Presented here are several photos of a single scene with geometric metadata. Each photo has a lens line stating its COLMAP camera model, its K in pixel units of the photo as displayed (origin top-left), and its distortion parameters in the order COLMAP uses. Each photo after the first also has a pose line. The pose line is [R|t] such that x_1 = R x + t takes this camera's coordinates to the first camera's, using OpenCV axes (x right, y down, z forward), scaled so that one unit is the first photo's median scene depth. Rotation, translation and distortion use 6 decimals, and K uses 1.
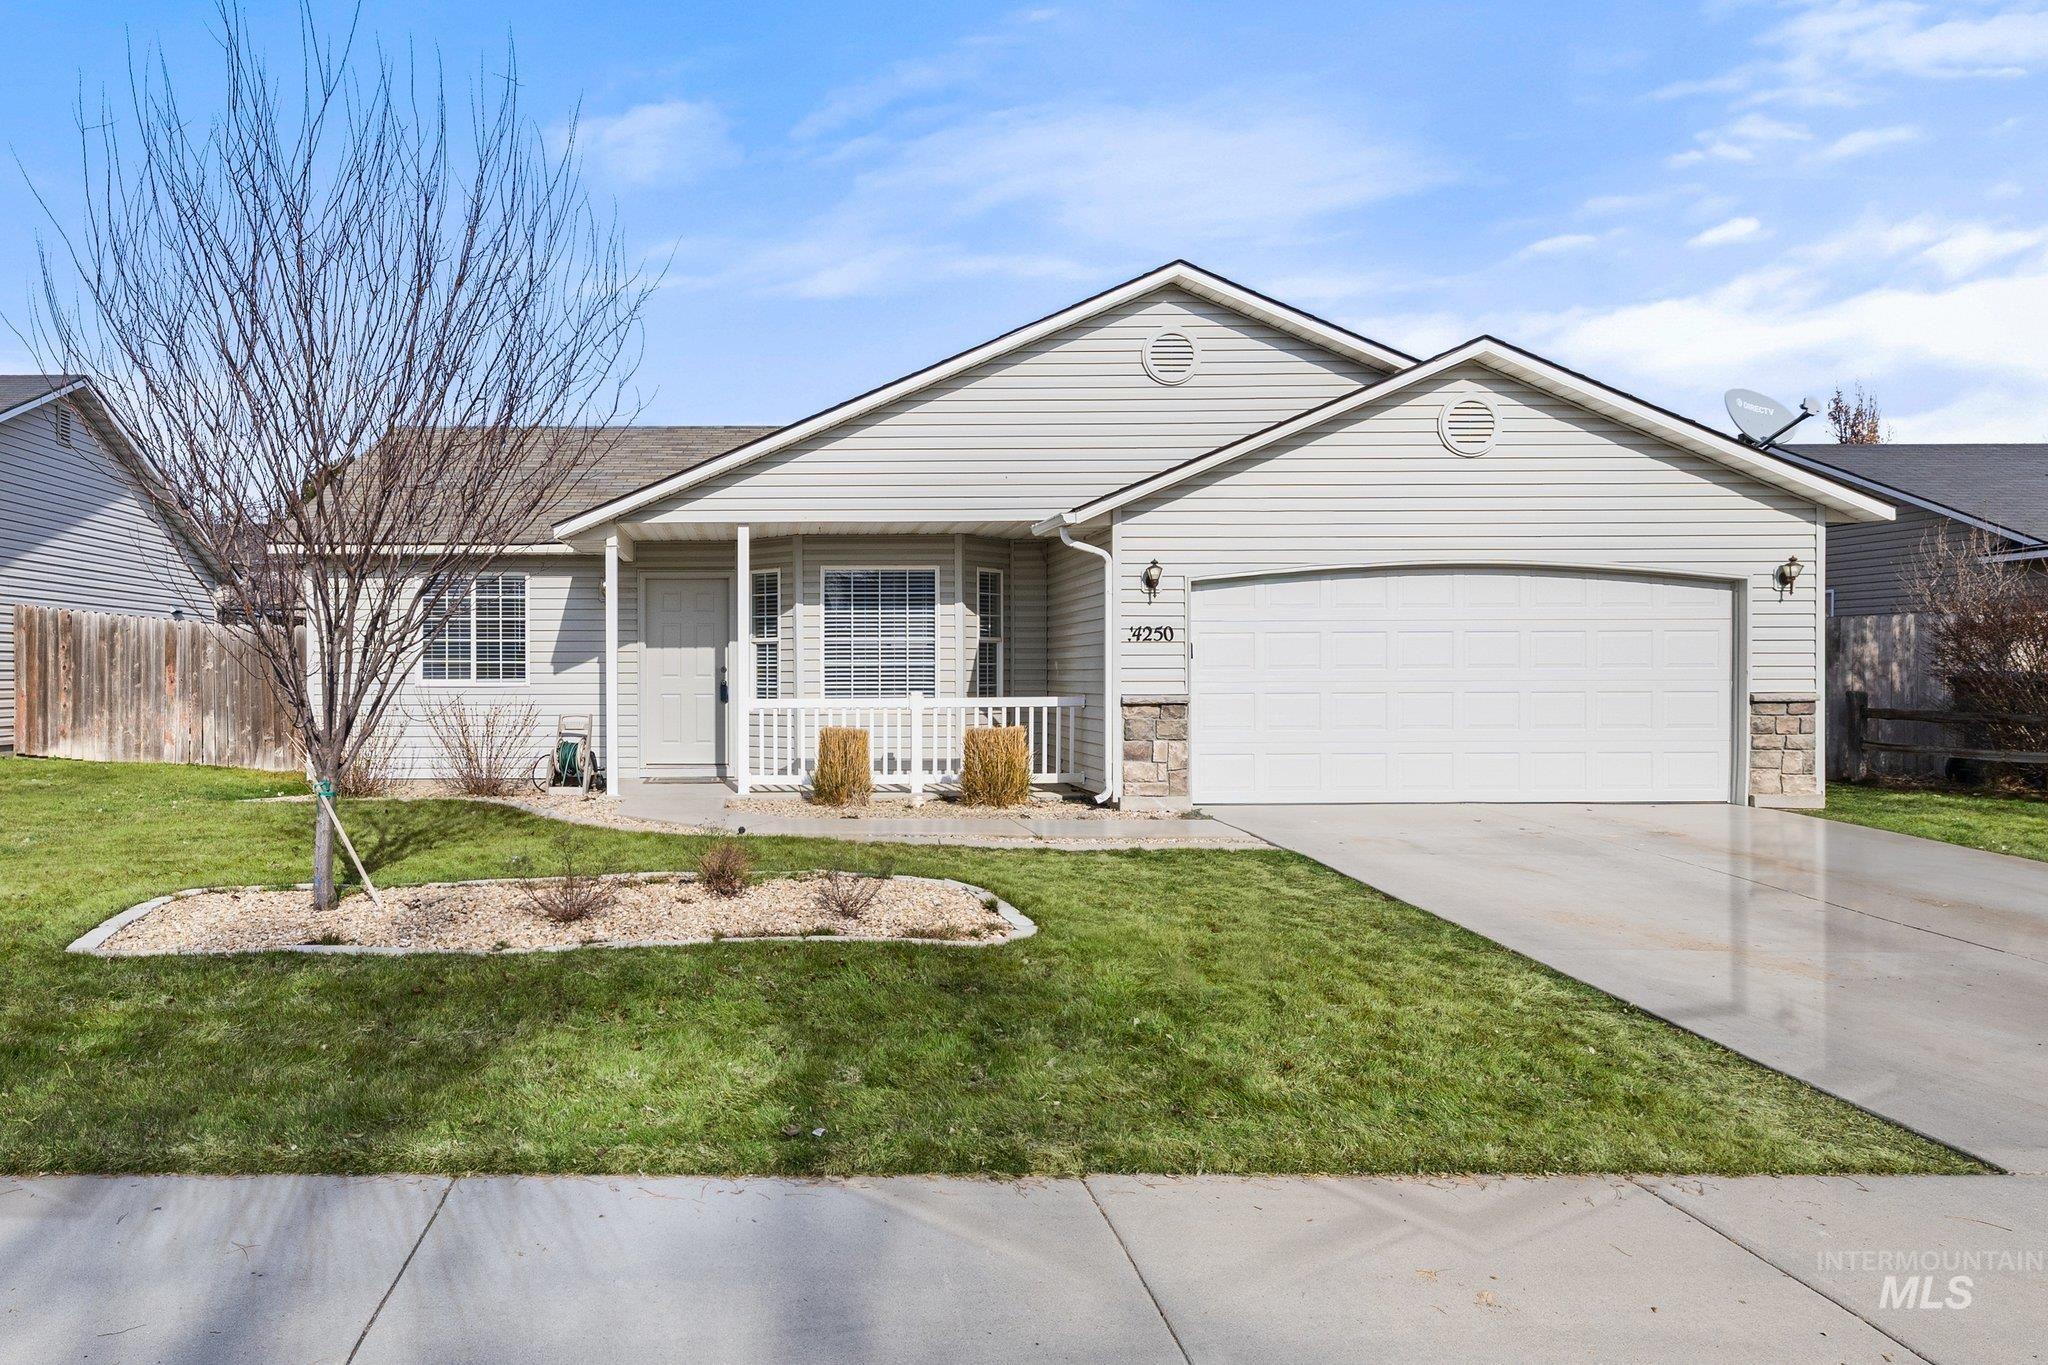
lens RADIAL K [[1268.7, 0, 823.3], [0, 1268.7, 687.0], [0, 0, 1]] dist [0.002957, 0.000599]
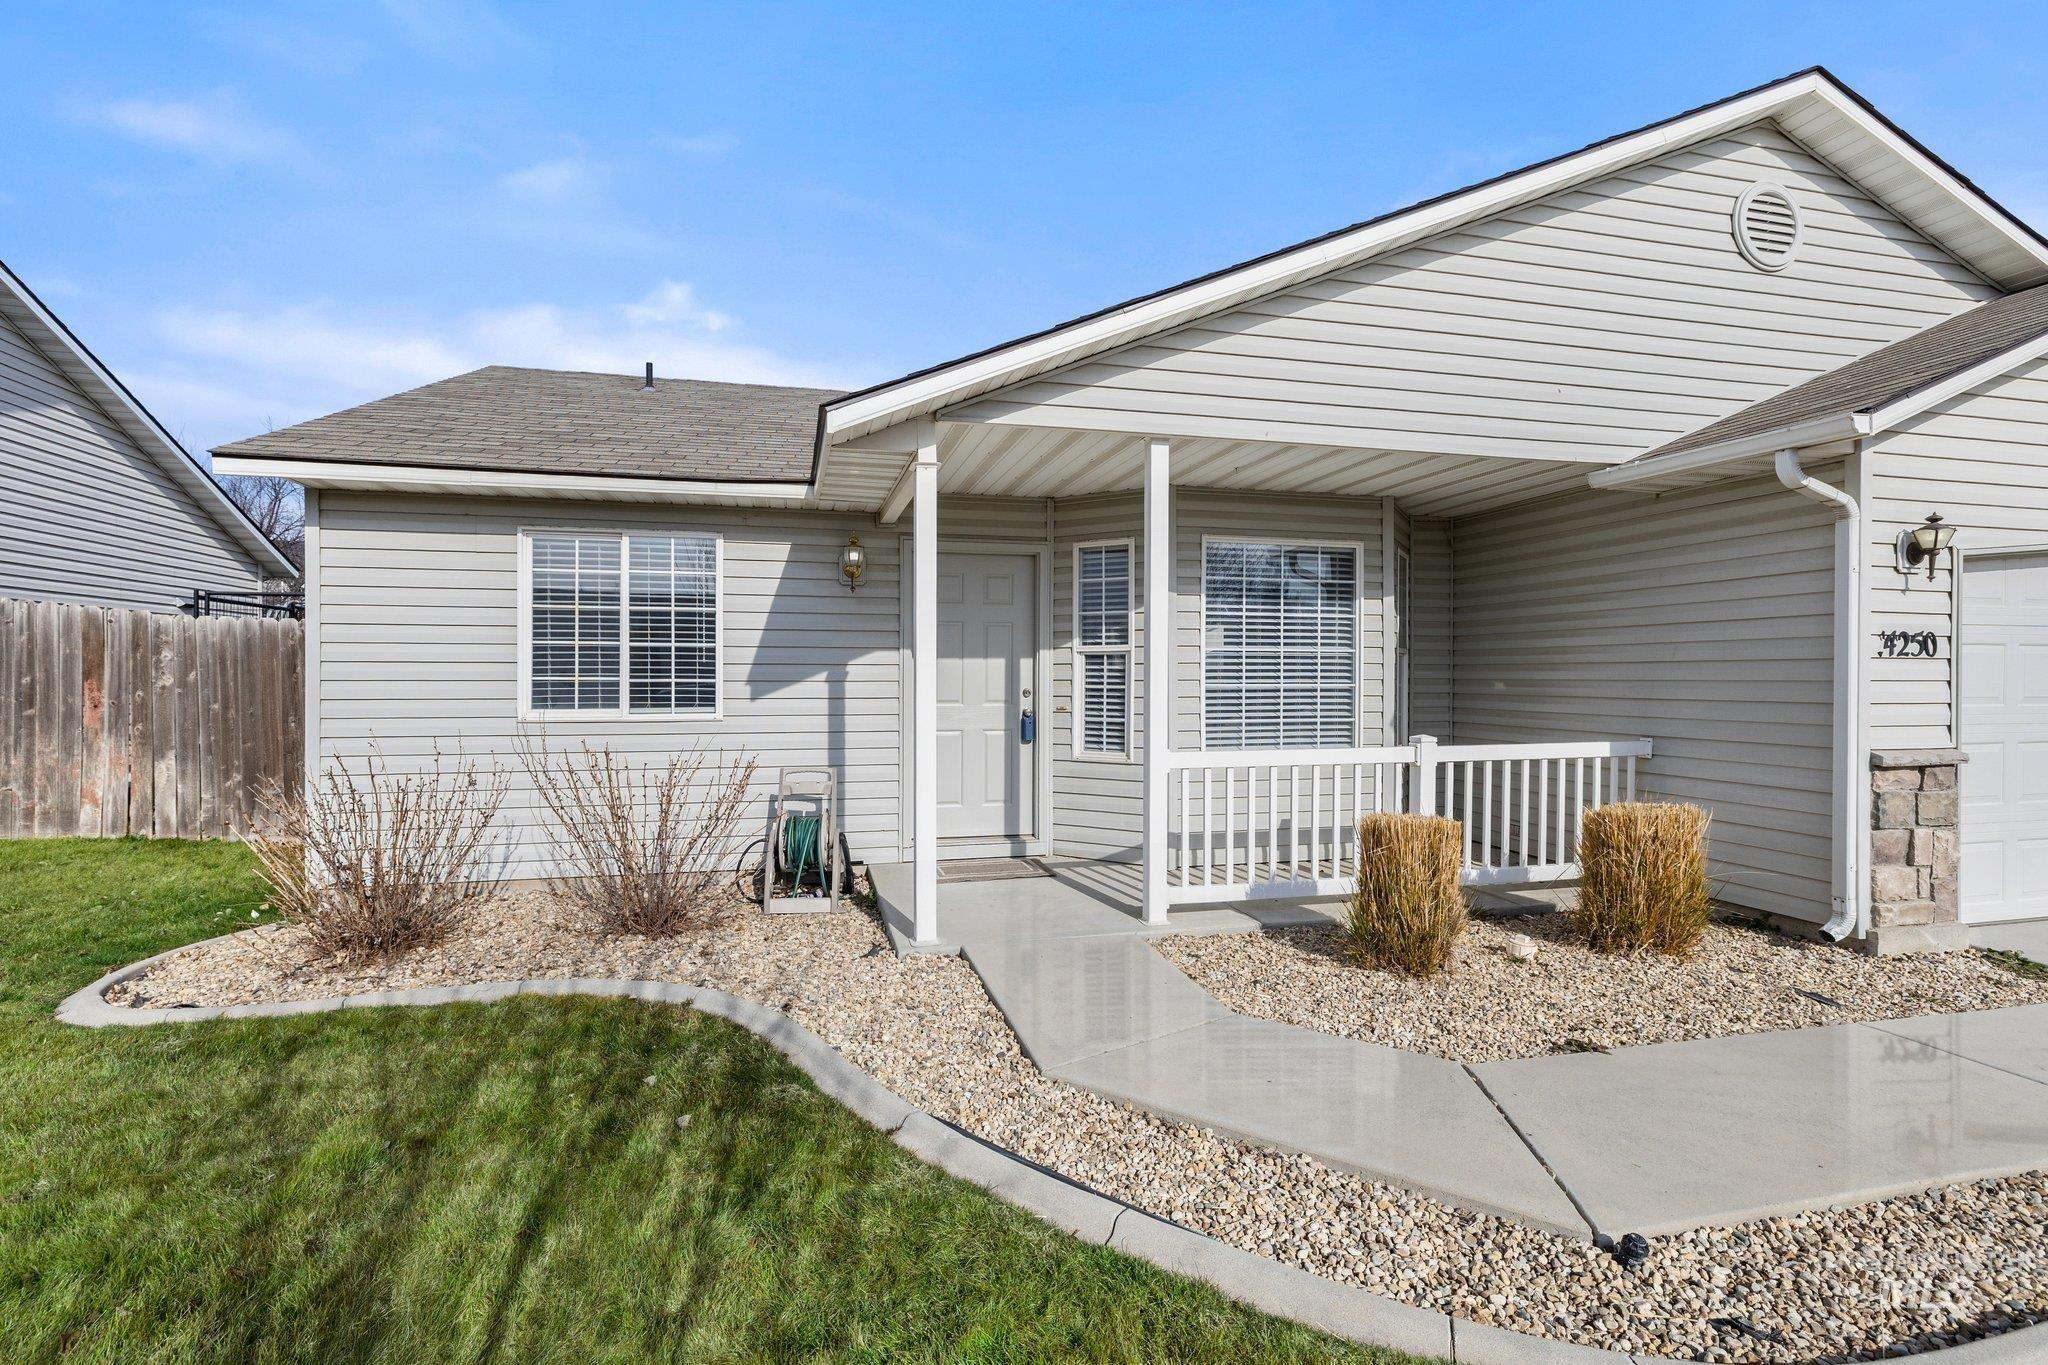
lens RADIAL K [[862.9, 0, 1019.5], [0, 862.9, 690.2], [0, 0, 1]] dist [-0.002854, -0.000283]
pose [[0.978932, 0.001295, 0.204183, -0.185502], [-0.002619, 0.999977, 0.006216, -0.018922], [-0.204171, -0.006620, 0.978913, 0.593240]]
